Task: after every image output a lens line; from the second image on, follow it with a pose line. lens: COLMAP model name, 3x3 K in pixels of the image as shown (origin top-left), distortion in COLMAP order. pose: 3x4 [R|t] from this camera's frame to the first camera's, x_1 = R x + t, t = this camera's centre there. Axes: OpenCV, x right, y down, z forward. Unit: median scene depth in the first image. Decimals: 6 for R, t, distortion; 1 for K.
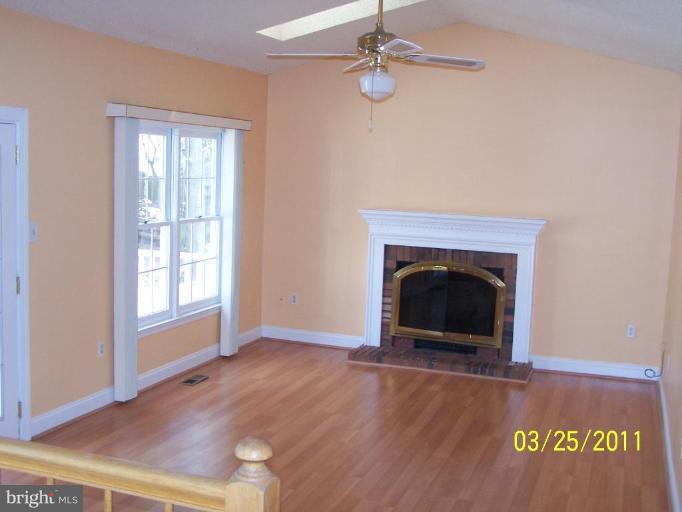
lens RADIAL K [[877.4, 0, 341.0], [0, 877.4, 256.0], [0, 0, 1]] dist [-0.008240, -0.023648]
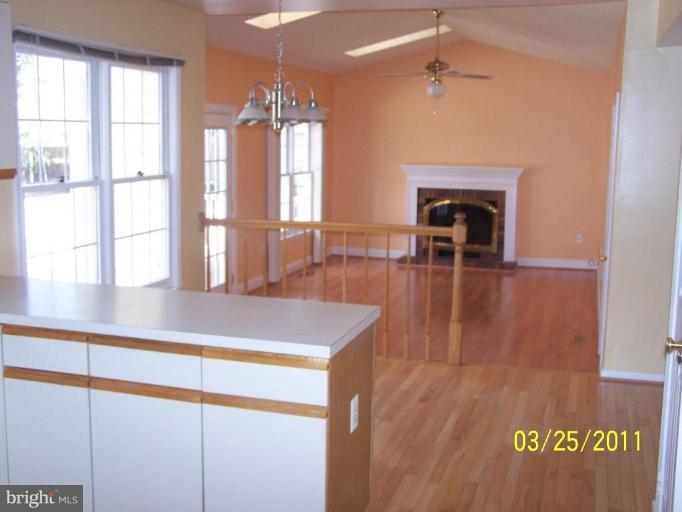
lens RADIAL K [[877.4, 0, 341.0], [0, 877.4, 256.0], [0, 0, 1]] dist [-0.008240, -0.023648]
pose [[0.998388, -0.028461, 0.049116, -0.165017], [0.026482, 0.998829, 0.040481, 0.041397], [-0.050210, -0.039115, 0.997972, -0.521325]]
